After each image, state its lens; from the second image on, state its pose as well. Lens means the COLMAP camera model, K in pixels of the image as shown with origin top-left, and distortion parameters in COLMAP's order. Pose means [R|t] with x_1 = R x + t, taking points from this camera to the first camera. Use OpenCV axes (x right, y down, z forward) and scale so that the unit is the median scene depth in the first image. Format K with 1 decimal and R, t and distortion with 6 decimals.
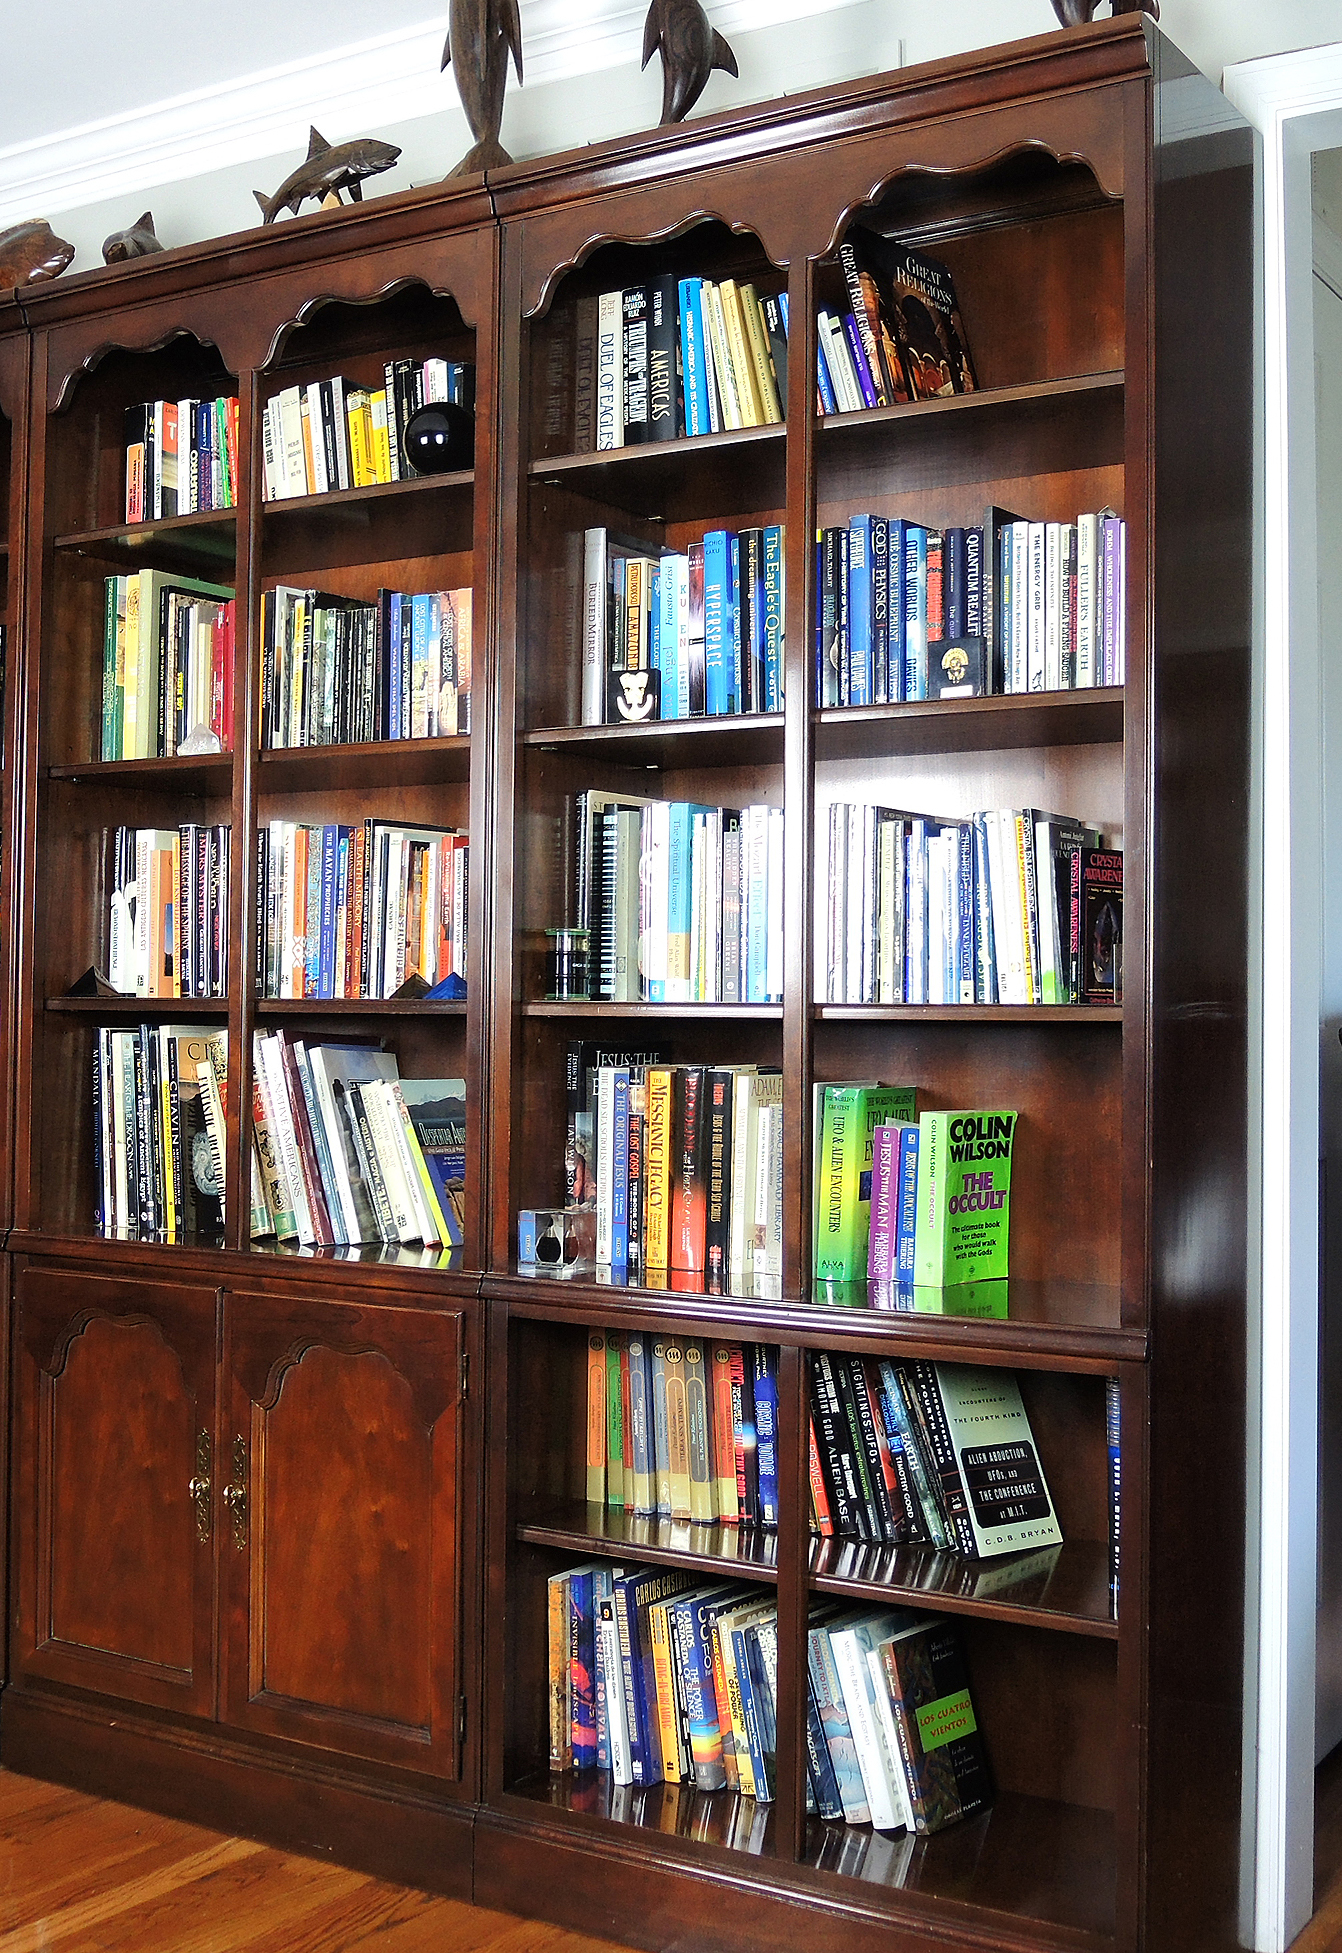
lens RADIAL K [[2091.8, 0, 671.9], [0, 2091.8, 973.6], [0, 0, 1]] dist [-0.056049, 0.000000]
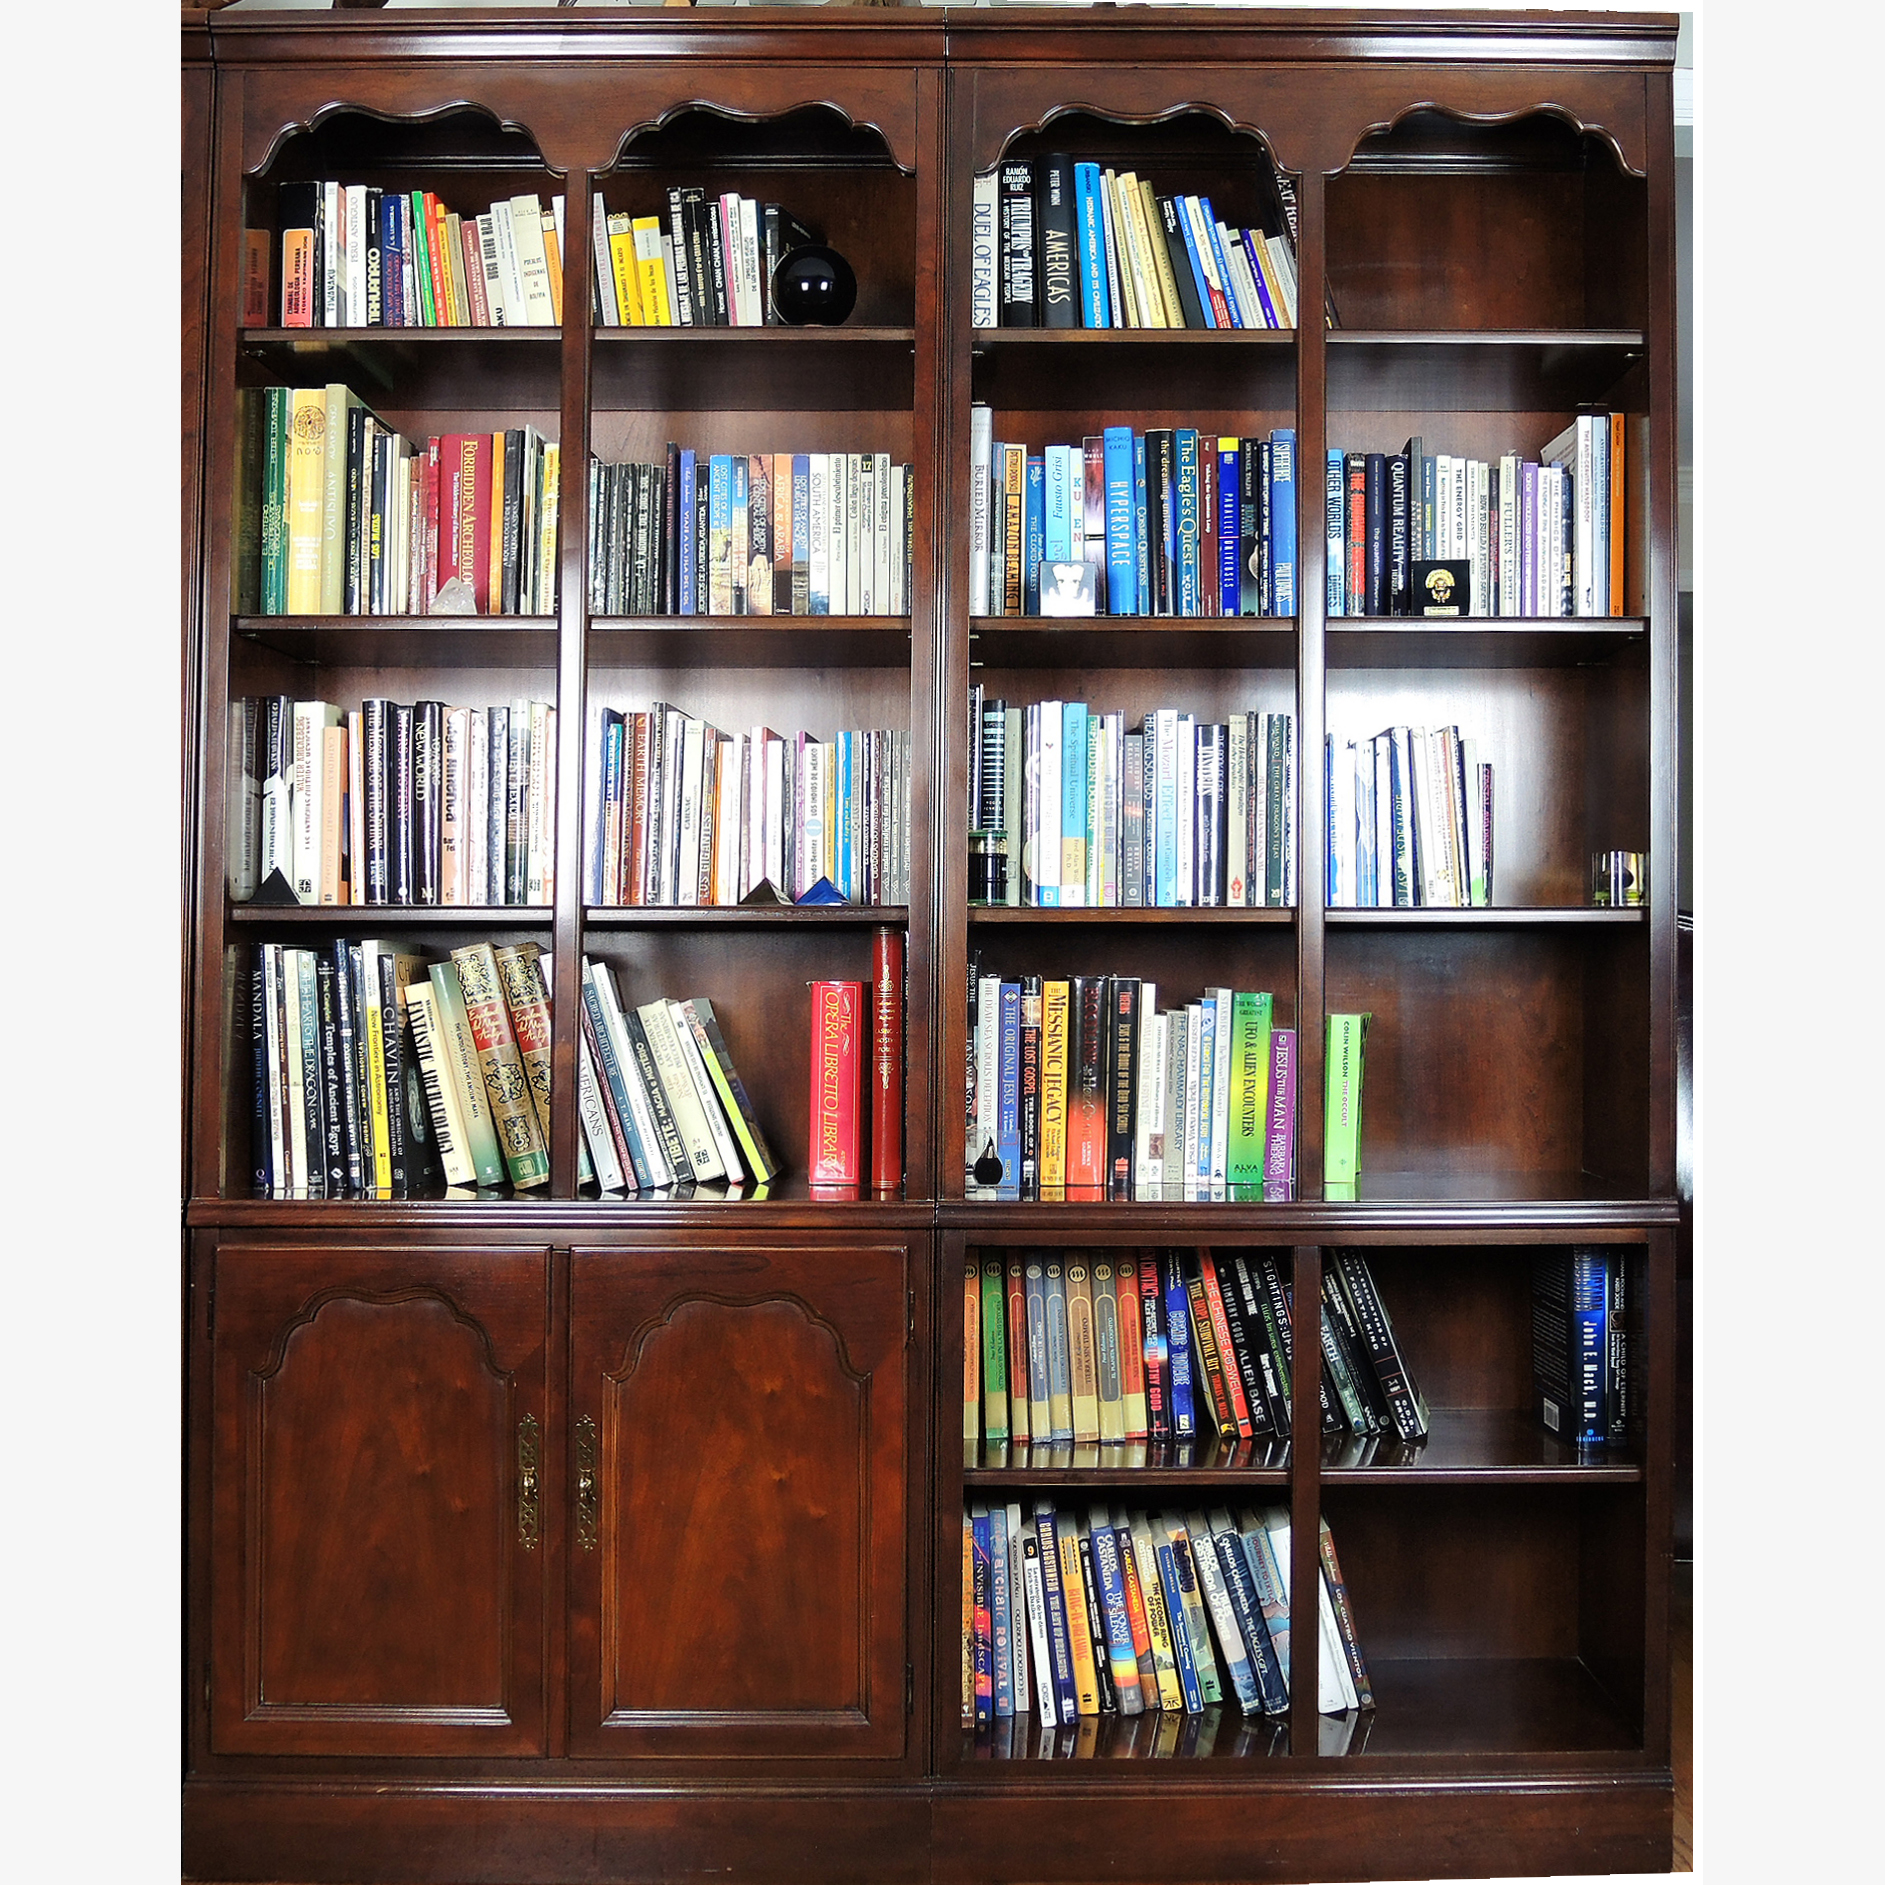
lens RADIAL K [[2124.6, 0, 954.7], [0, 2124.6, 926.9], [0, 0, 1]] dist [-0.056485, 0.000000]
pose [[0.855148, -0.000004, 0.518384, -0.548332], [-0.002491, 0.999988, 0.004117, 0.017893], [-0.518378, -0.004812, 0.855138, 0.187736]]
